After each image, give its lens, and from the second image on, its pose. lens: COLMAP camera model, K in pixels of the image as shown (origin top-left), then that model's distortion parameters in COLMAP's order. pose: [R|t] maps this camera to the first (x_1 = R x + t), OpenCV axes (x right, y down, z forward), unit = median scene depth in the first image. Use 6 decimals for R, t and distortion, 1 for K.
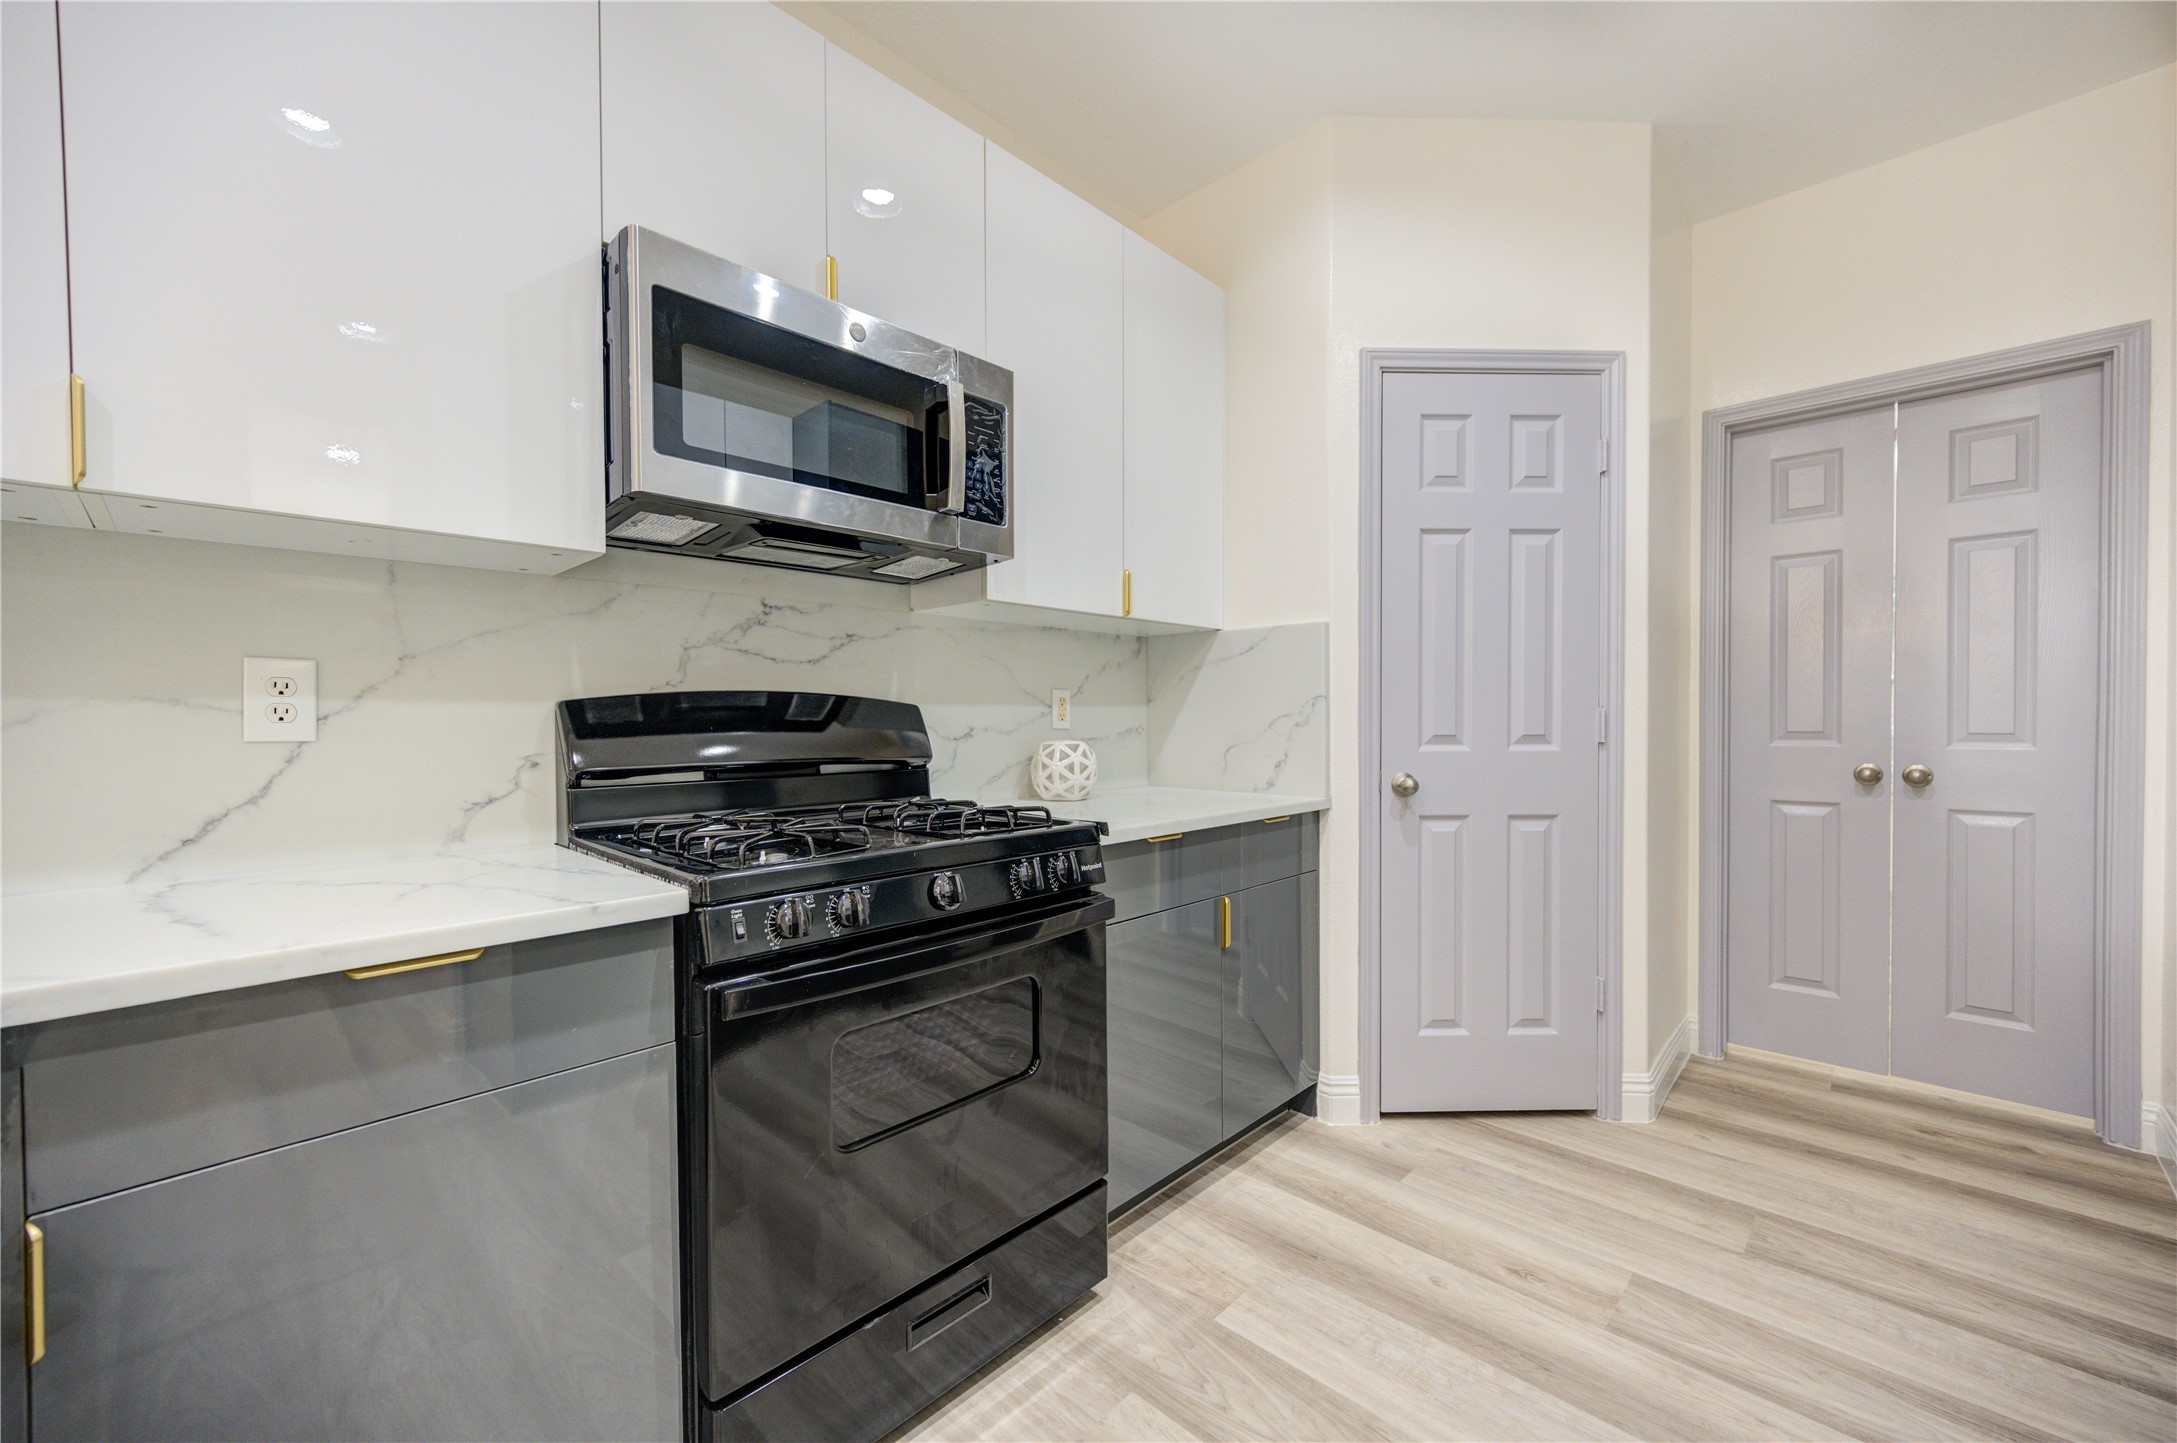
lens RADIAL K [[898.8, 0, 1089.1], [0, 898.8, 734.7], [0, 0, 1]] dist [0.001412, -0.000160]
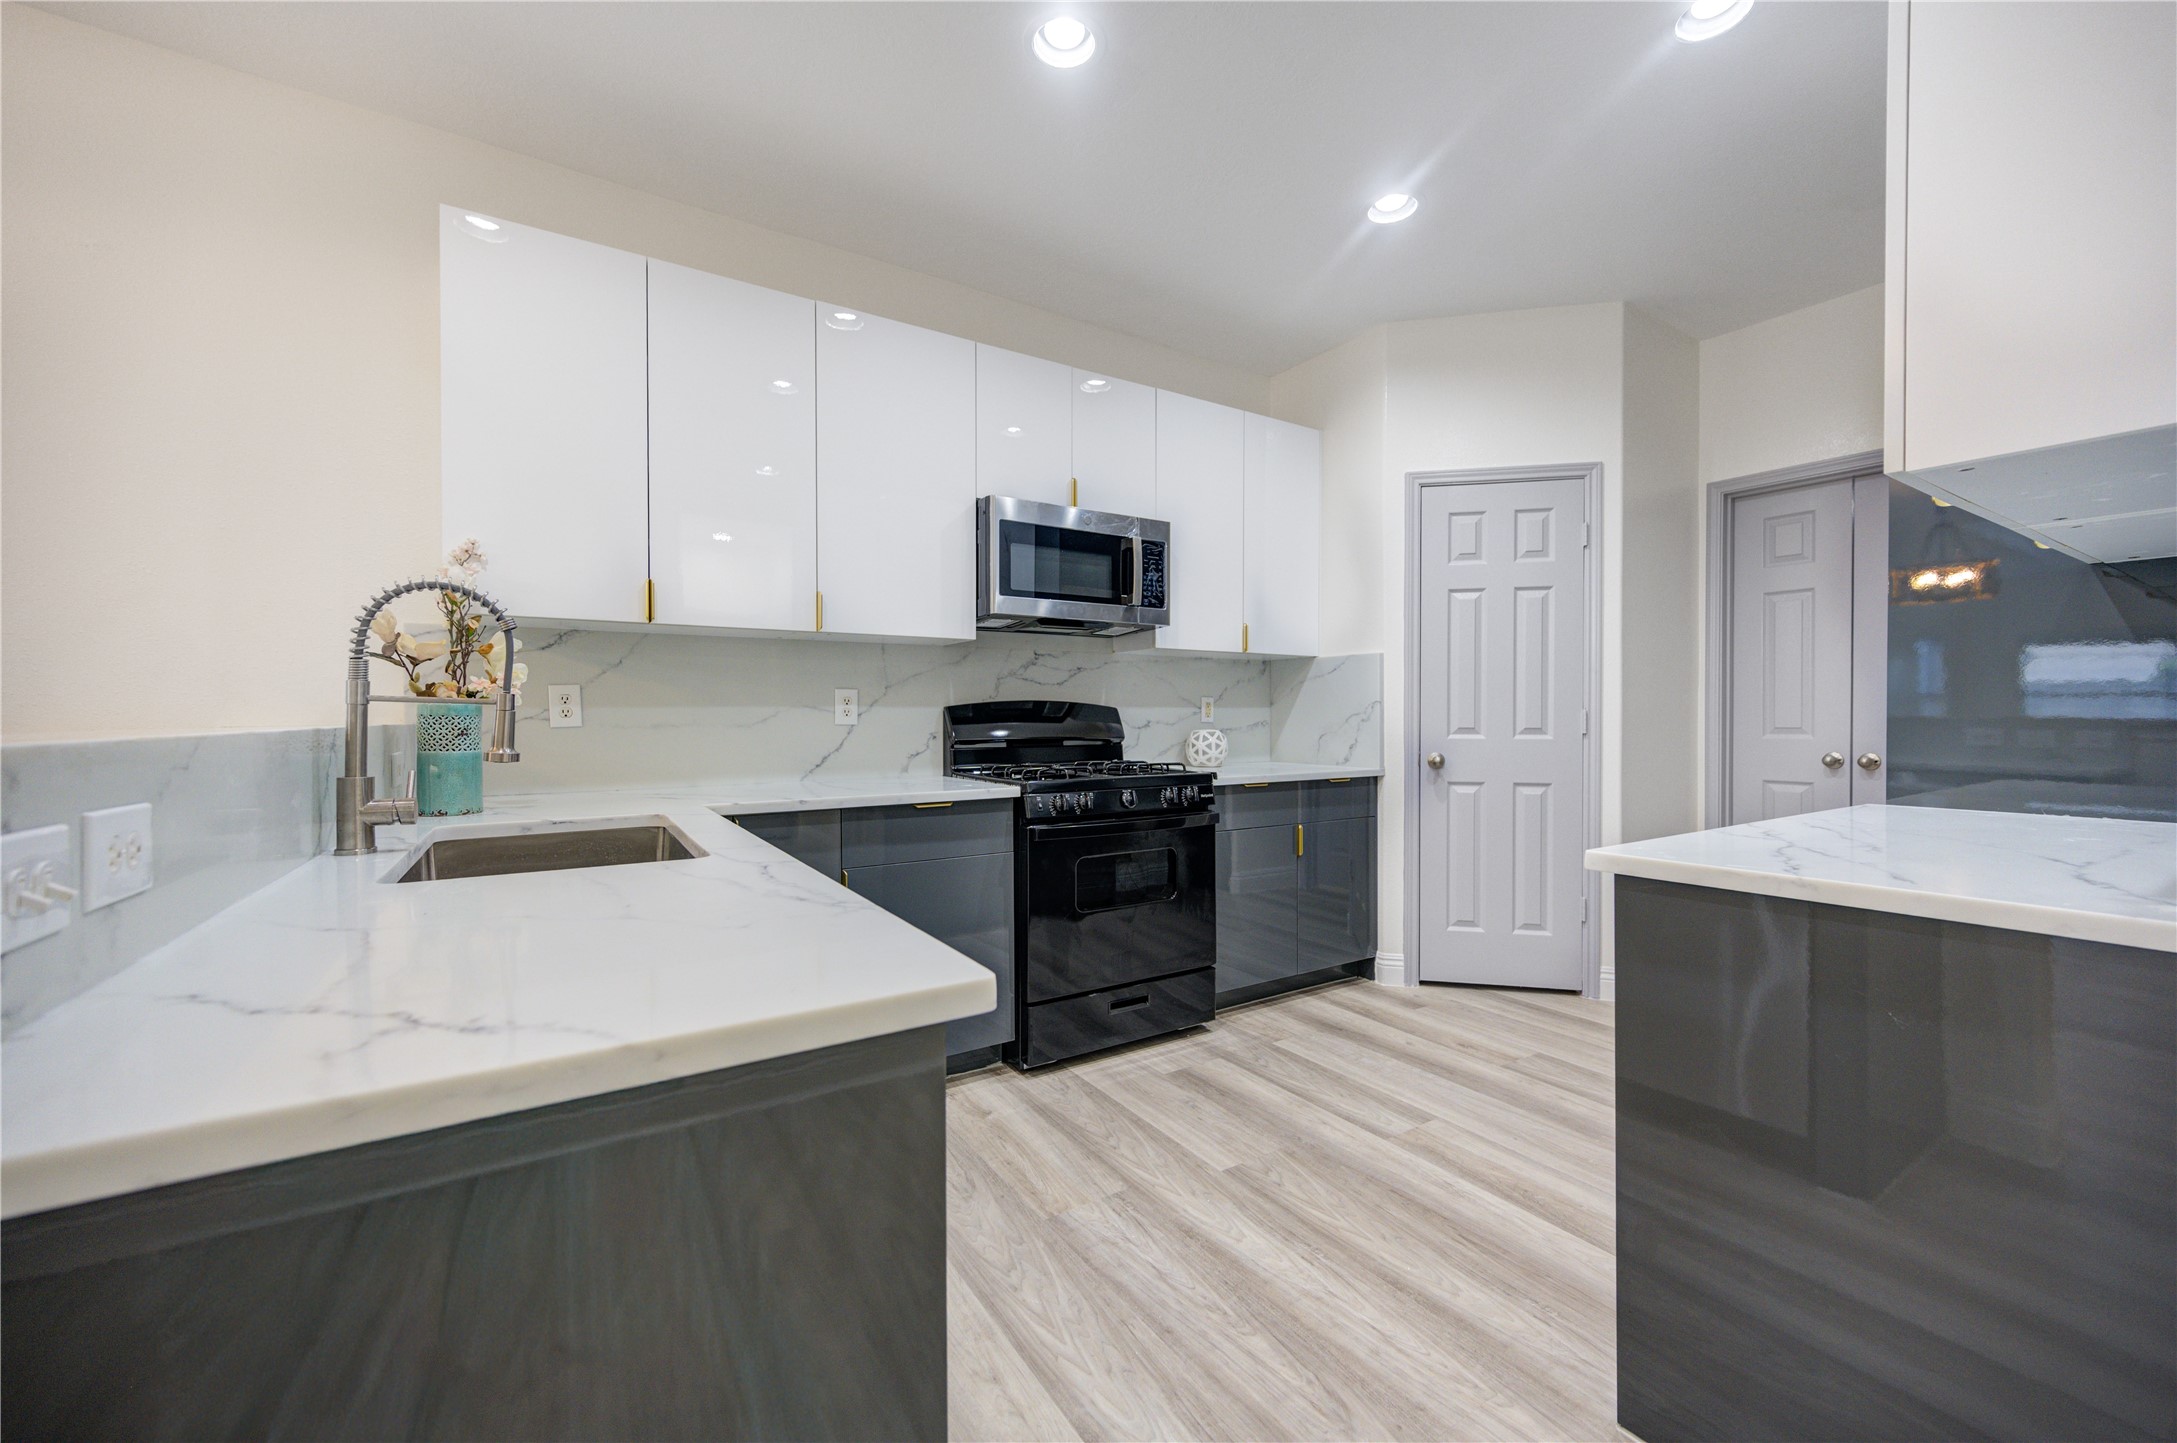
lens RADIAL K [[857.1, 0, 1089.2], [0, 857.1, 719.4], [0, 0, 1]] dist [0.003120, -0.002000]
pose [[0.974845, 0.004236, -0.222844, 0.134626], [-0.007195, 0.999896, -0.012466, 0.011231], [0.222768, 0.013756, 0.974774, -0.663212]]
